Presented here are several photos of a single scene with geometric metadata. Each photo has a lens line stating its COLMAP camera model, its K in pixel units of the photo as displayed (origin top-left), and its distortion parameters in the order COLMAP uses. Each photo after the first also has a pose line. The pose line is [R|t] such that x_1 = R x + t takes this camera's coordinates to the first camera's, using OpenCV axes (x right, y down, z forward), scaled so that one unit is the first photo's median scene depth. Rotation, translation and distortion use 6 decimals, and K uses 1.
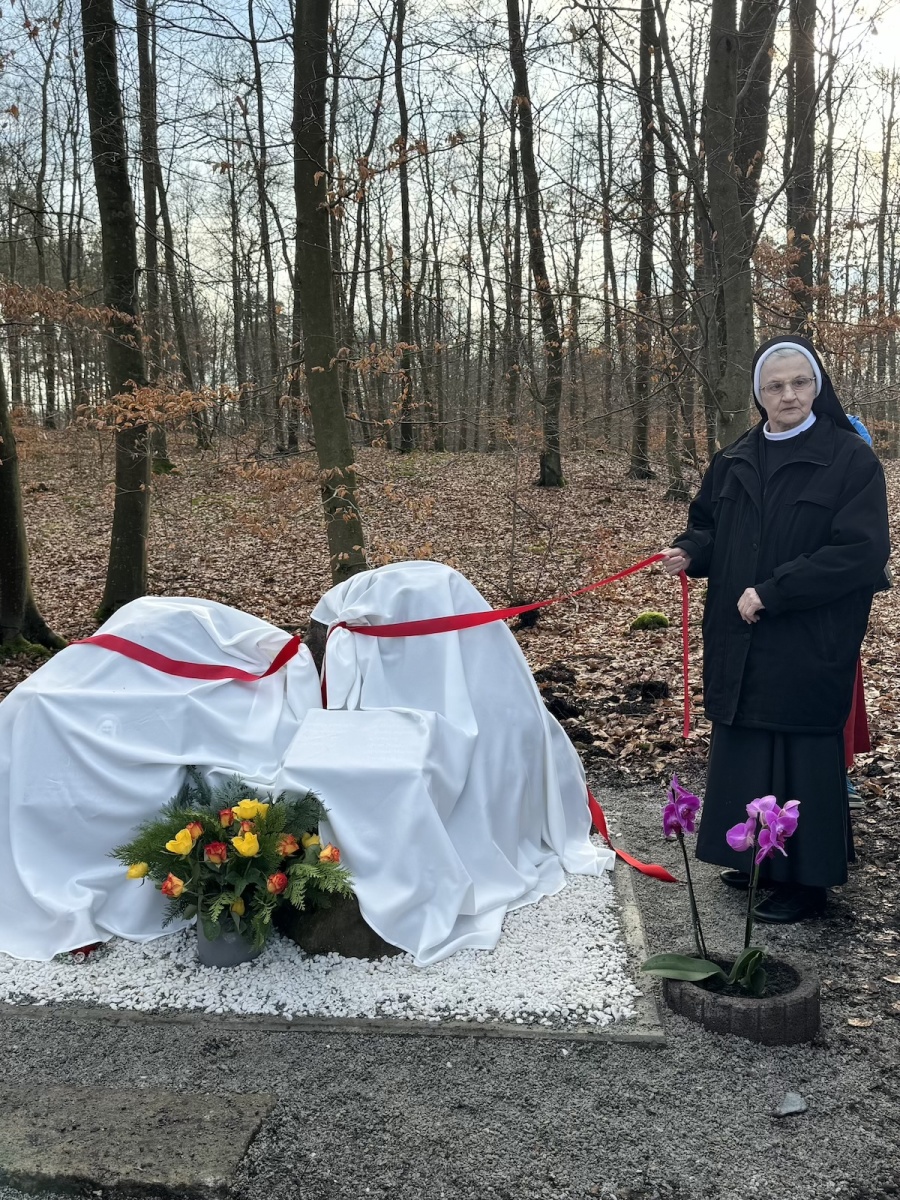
lens RADIAL K [[1163.3, 0, 451.8], [0, 1163.3, 605.0], [0, 0, 1]] dist [0.189133, -0.411138]
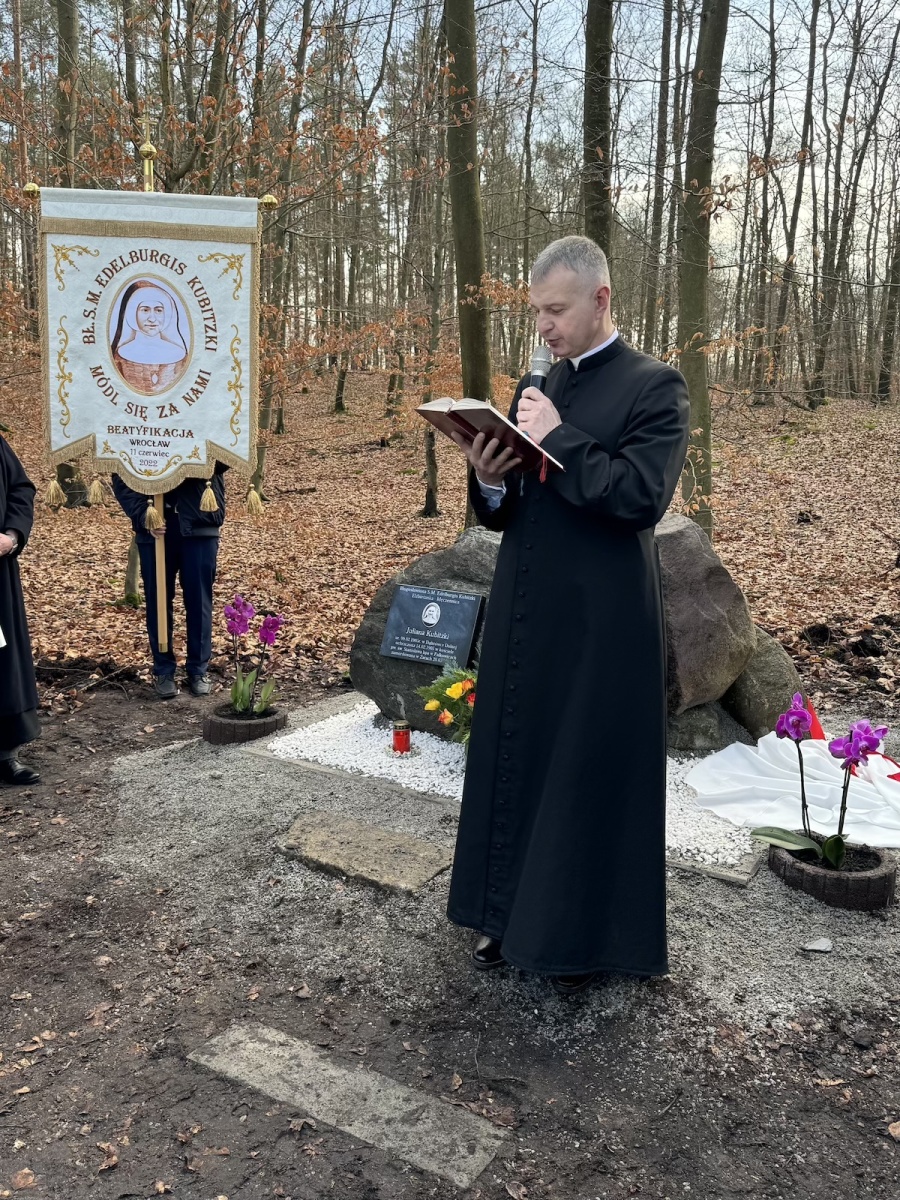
lens RADIAL K [[998.9, 0, 450.0], [0, 998.9, 600.0], [0, 0, 1]] dist [0.198756, -0.379072]
pose [[0.896665, 0.103421, -0.430460, 0.309777], [-0.075182, 0.993780, 0.082156, -0.019248], [0.436279, -0.041303, 0.898863, -0.154992]]
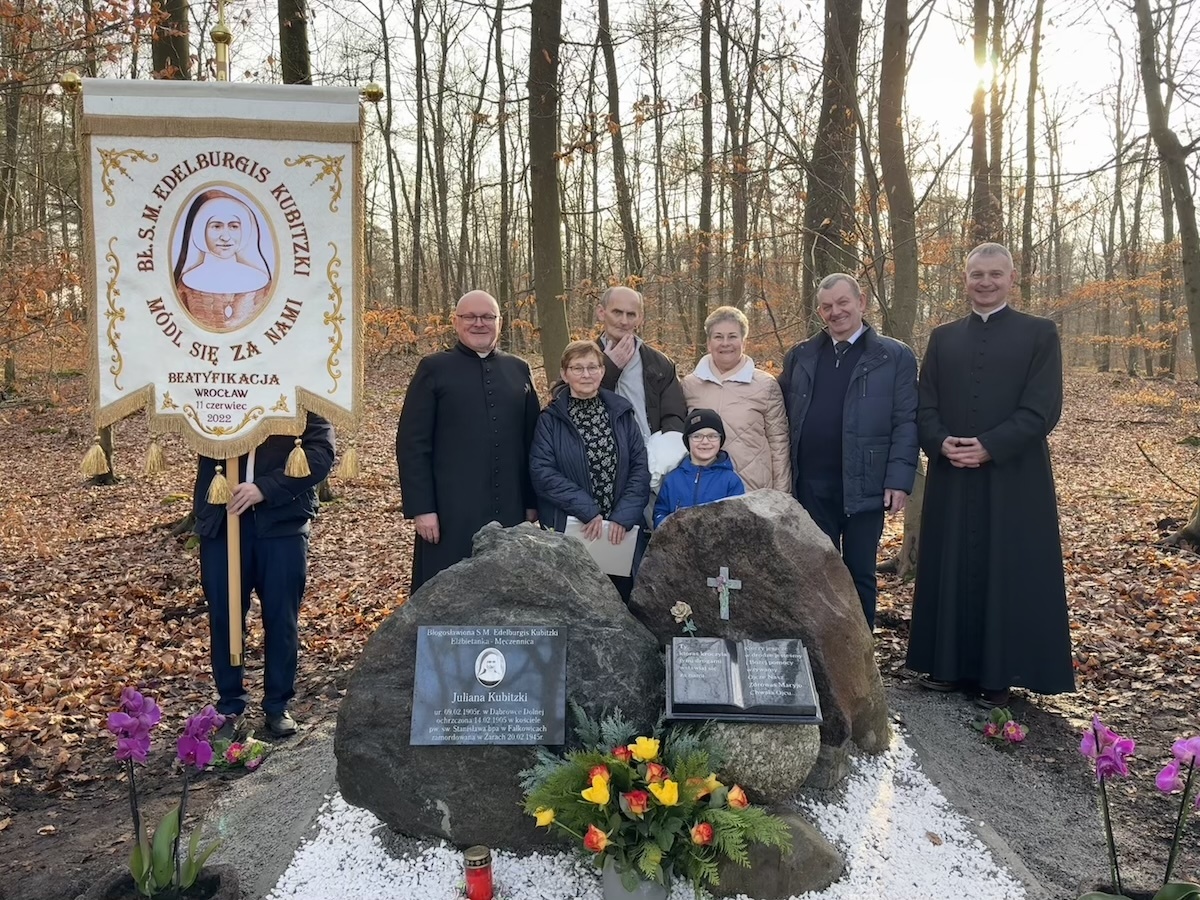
lens RADIAL K [[926.2, 0, 601.7], [0, 926.2, 443.4], [0, 0, 1]] dist [0.156584, -0.319778]
pose [[0.995768, 0.001192, 0.091890, -0.302359], [0.001605, 0.999538, -0.030356, -0.064552], [-0.091884, 0.030375, 0.995306, 0.214457]]
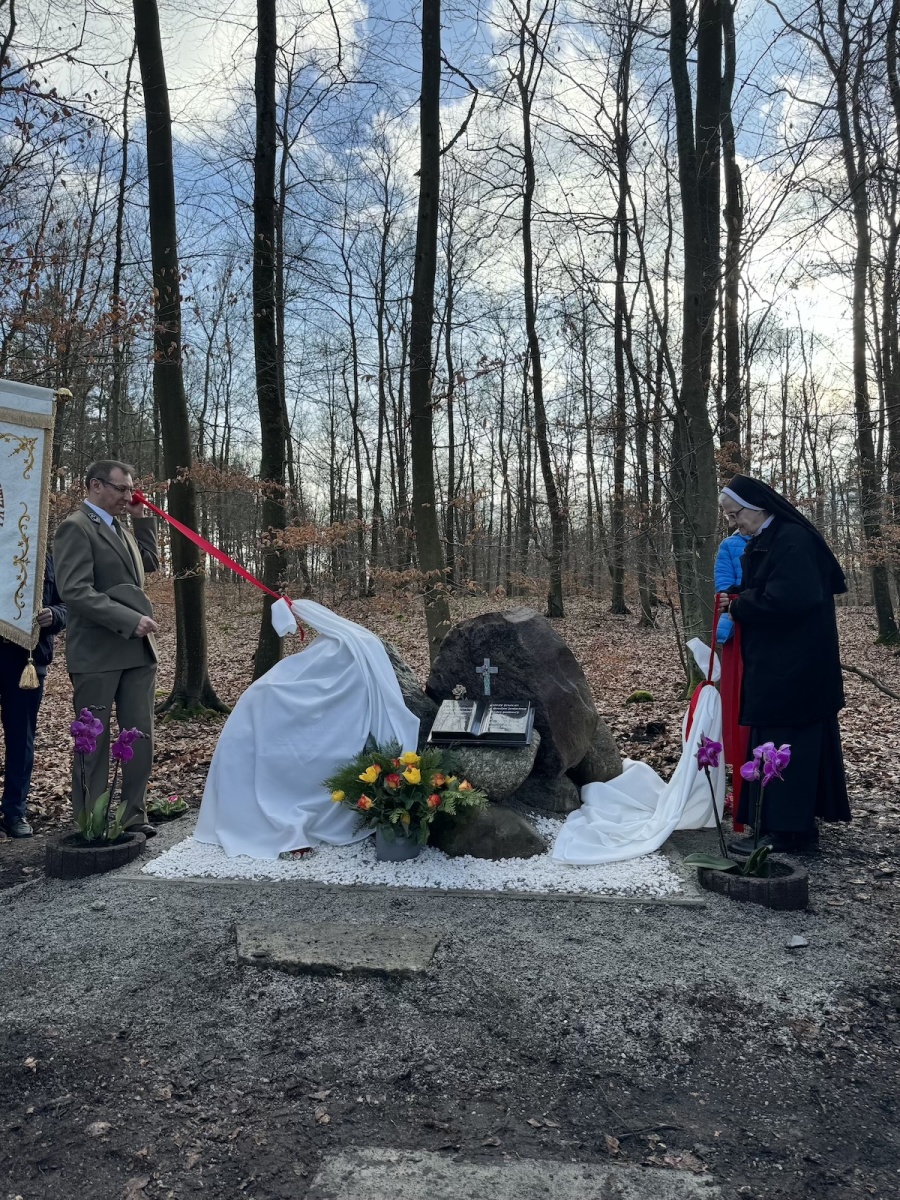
lens RADIAL K [[843.1, 0, 447.8], [0, 843.1, 611.4], [0, 0, 1]] dist [0.076641, -0.093364]
pose [[0.999460, 0.006727, -0.032164, -0.096980], [-0.010625, 0.992399, -0.122598, 0.126778], [0.031095, 0.122874, 0.991935, -0.092908]]
